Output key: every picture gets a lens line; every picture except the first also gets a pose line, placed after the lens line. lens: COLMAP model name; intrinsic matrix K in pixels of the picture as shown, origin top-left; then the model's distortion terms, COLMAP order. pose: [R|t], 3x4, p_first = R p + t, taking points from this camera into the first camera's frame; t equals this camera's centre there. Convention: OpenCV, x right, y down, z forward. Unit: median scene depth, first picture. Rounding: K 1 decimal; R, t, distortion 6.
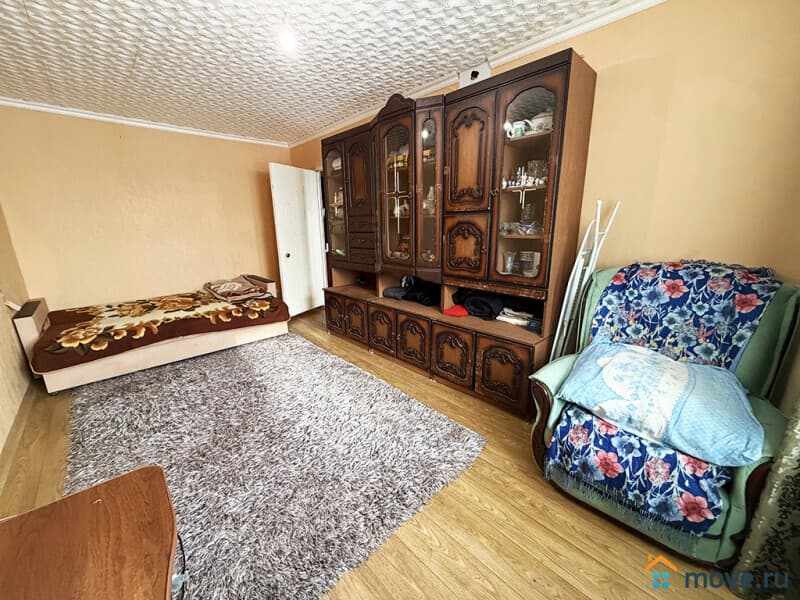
lens RADIAL K [[318.7, 0, 398.0], [0, 318.7, 300.1], [0, 0, 1]] dist [-0.001482, -0.000144]
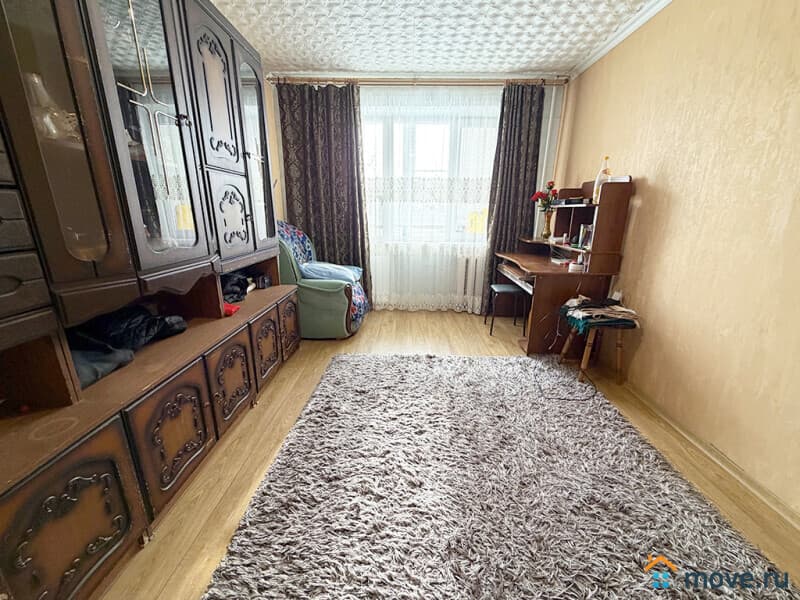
lens RADIAL K [[318.7, 0, 398.0], [0, 318.7, 300.1], [0, 0, 1]] dist [-0.001482, -0.000144]
pose [[-0.706942, -0.183417, 0.683075, -0.653834], [0.169892, 0.893474, 0.415741, -0.237268], [-0.686564, 0.409953, -0.600474, 1.268745]]
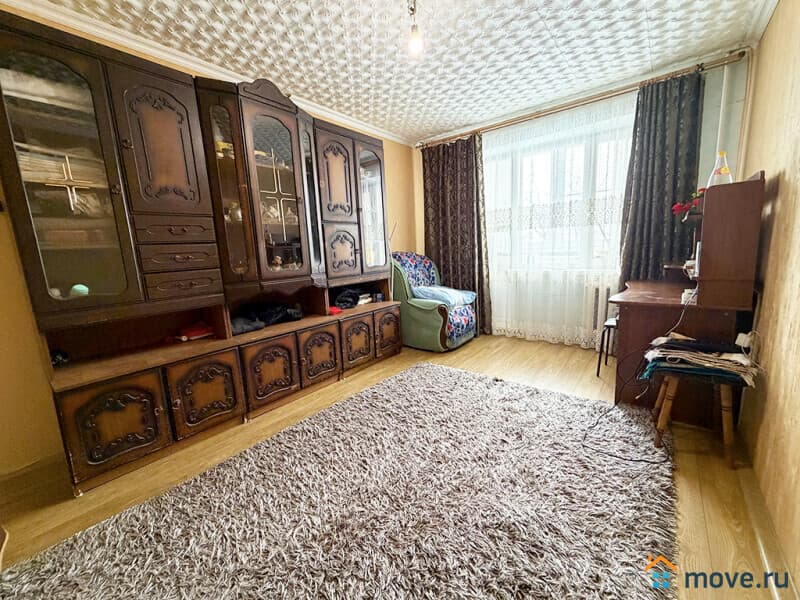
lens RADIAL K [[318.7, 0, 398.0], [0, 318.7, 300.1], [0, 0, 1]] dist [-0.001482, -0.000144]
pose [[-0.122218, -0.139579, 0.982639, -1.023238], [0.285360, 0.943316, 0.169486, -0.134195], [-0.950596, 0.301120, -0.075460, 0.941312]]
